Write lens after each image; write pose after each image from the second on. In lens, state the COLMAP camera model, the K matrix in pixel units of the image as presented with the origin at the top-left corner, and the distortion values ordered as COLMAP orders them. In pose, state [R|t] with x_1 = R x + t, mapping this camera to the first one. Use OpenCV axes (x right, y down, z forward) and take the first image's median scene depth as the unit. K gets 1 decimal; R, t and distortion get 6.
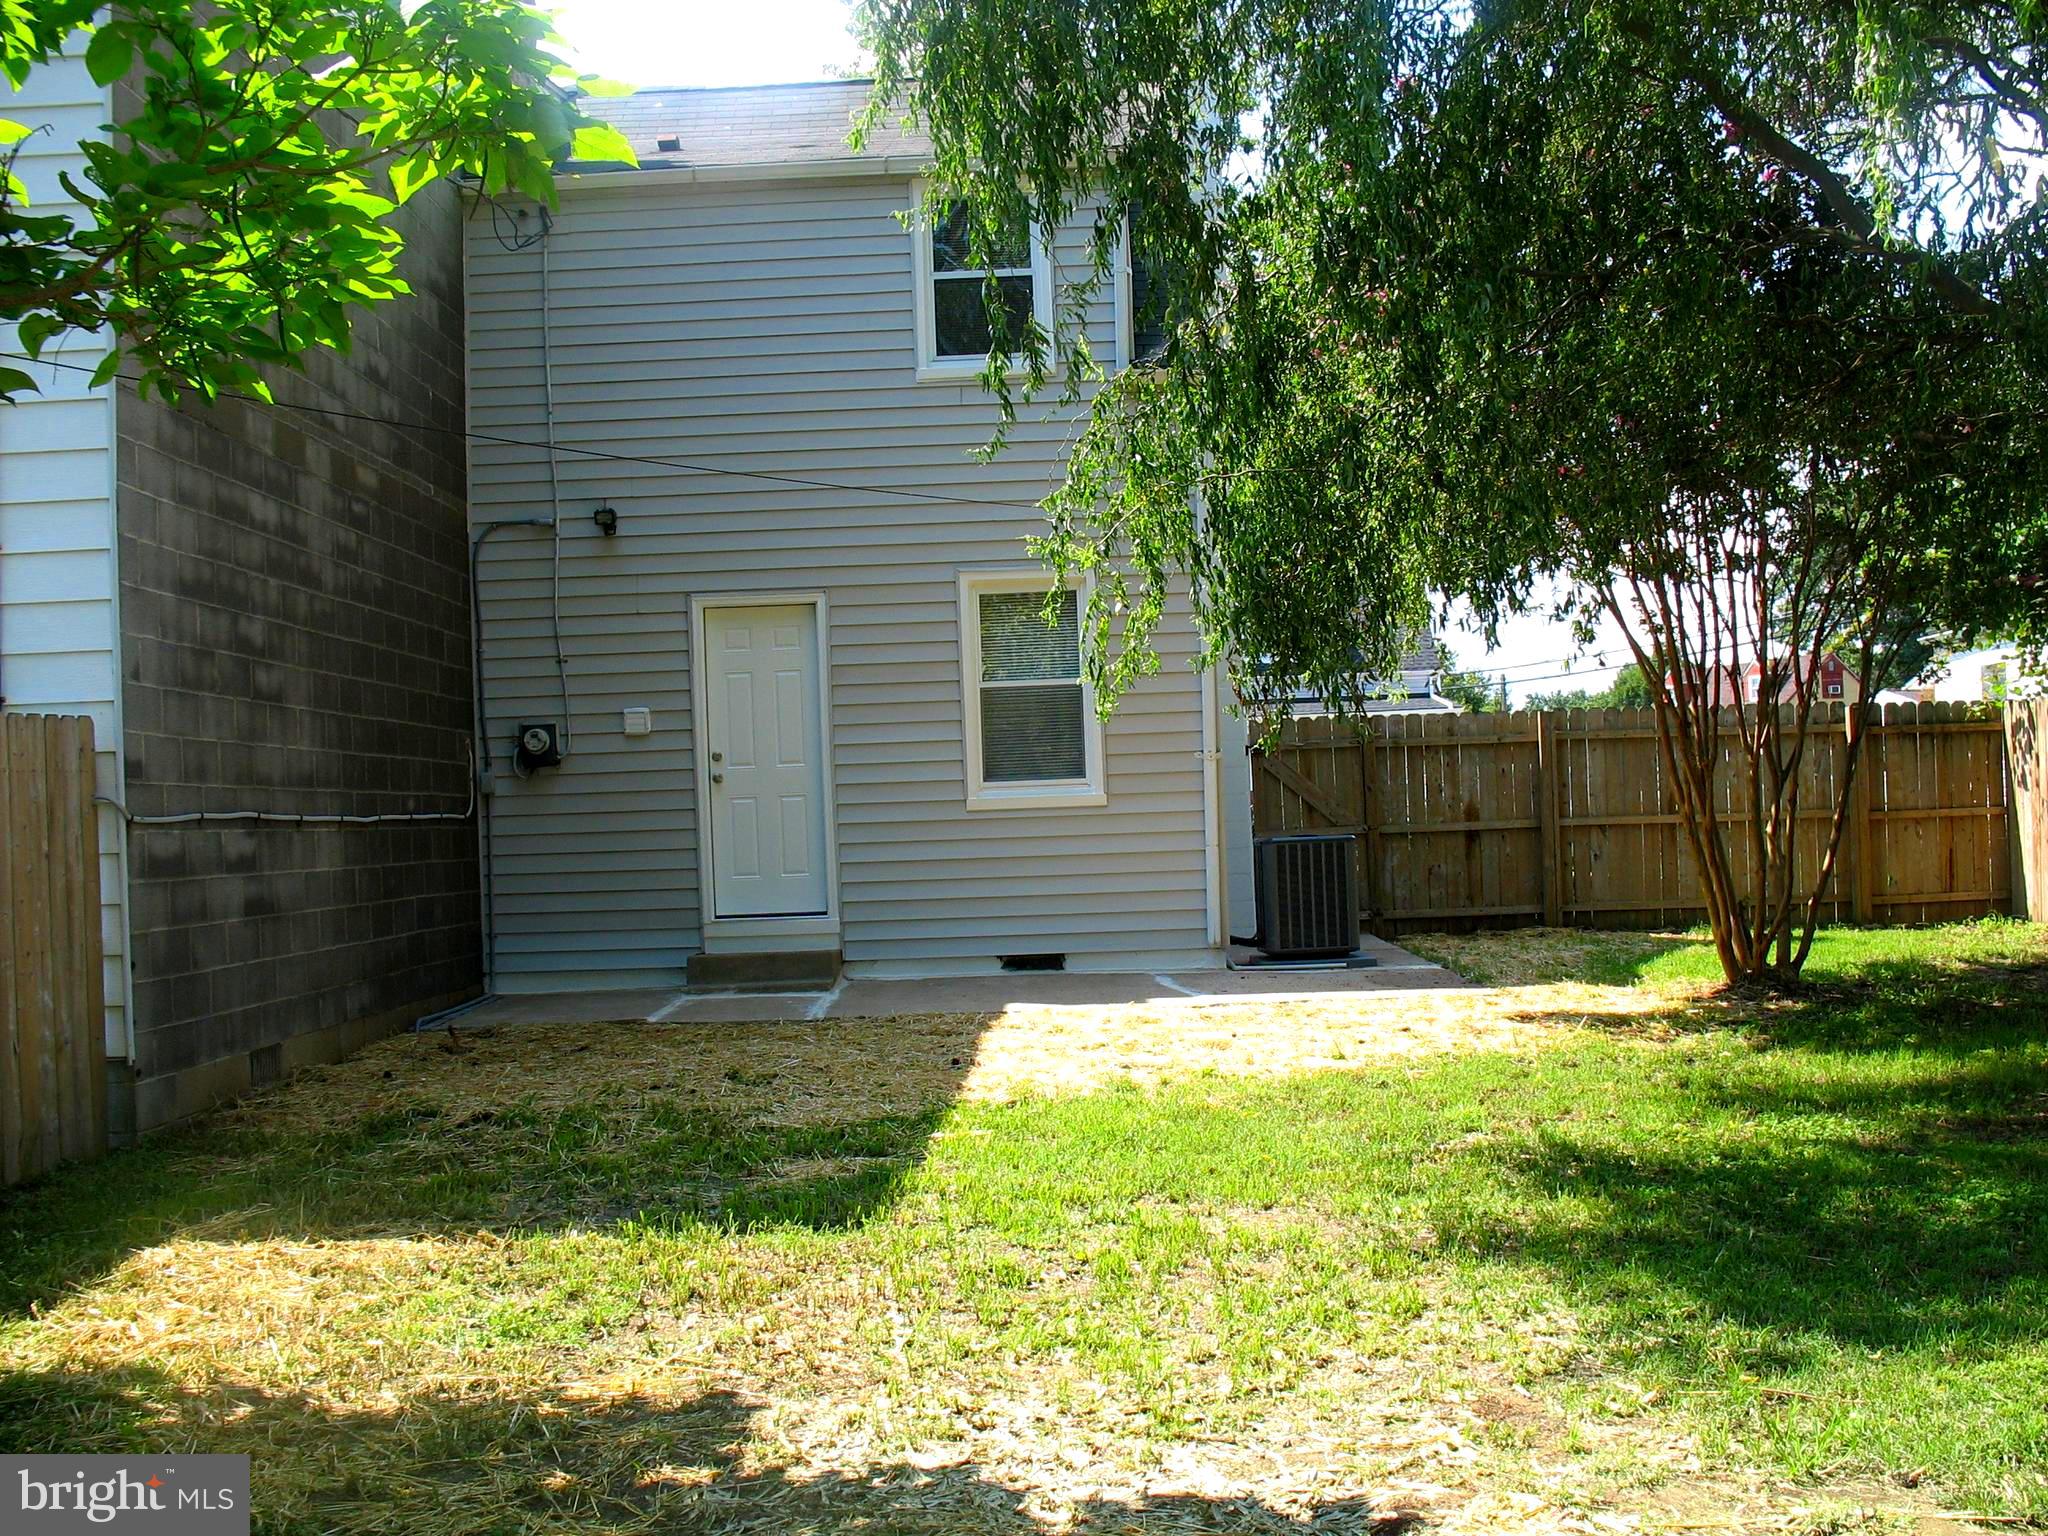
lens RADIAL K [[2102.2, 0, 1024.0], [0, 2102.2, 768.0], [0, 0, 1]] dist [-0.179092, 0.189593]
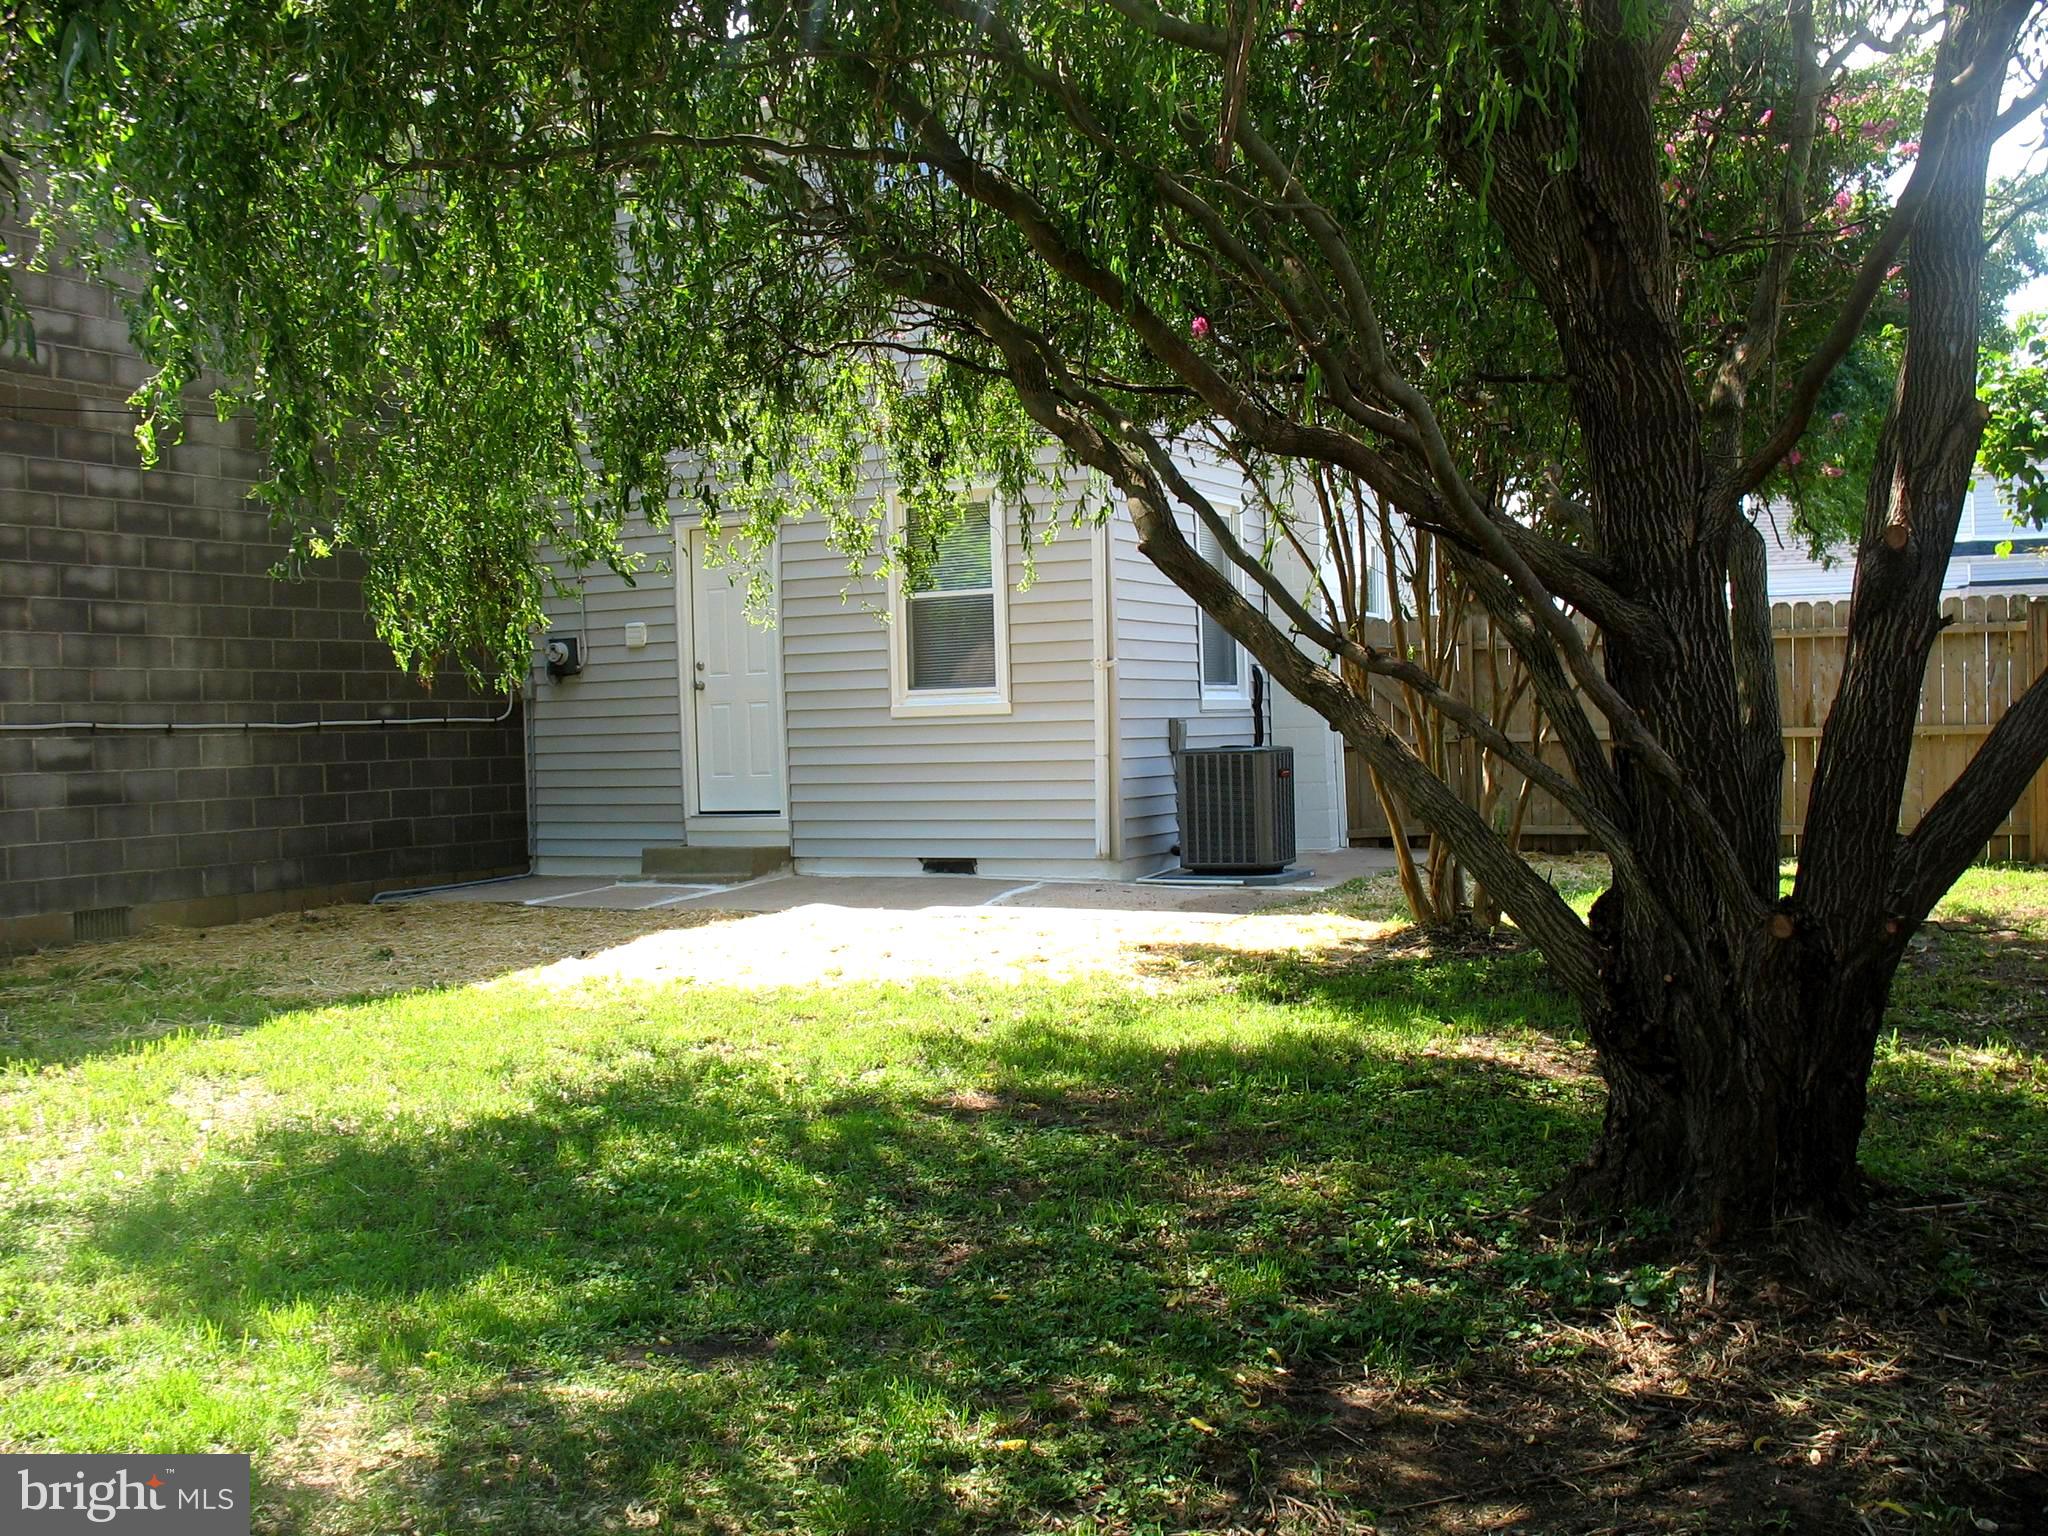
lens RADIAL K [[2111.1, 0, 1024.0], [0, 2111.1, 768.0], [0, 0, 1]] dist [-0.216159, 0.264870]
pose [[0.897880, 0.020653, -0.439756, 0.490488], [0.004663, 0.998397, 0.056410, -0.013390], [0.440216, -0.052700, 0.896344, 0.091415]]
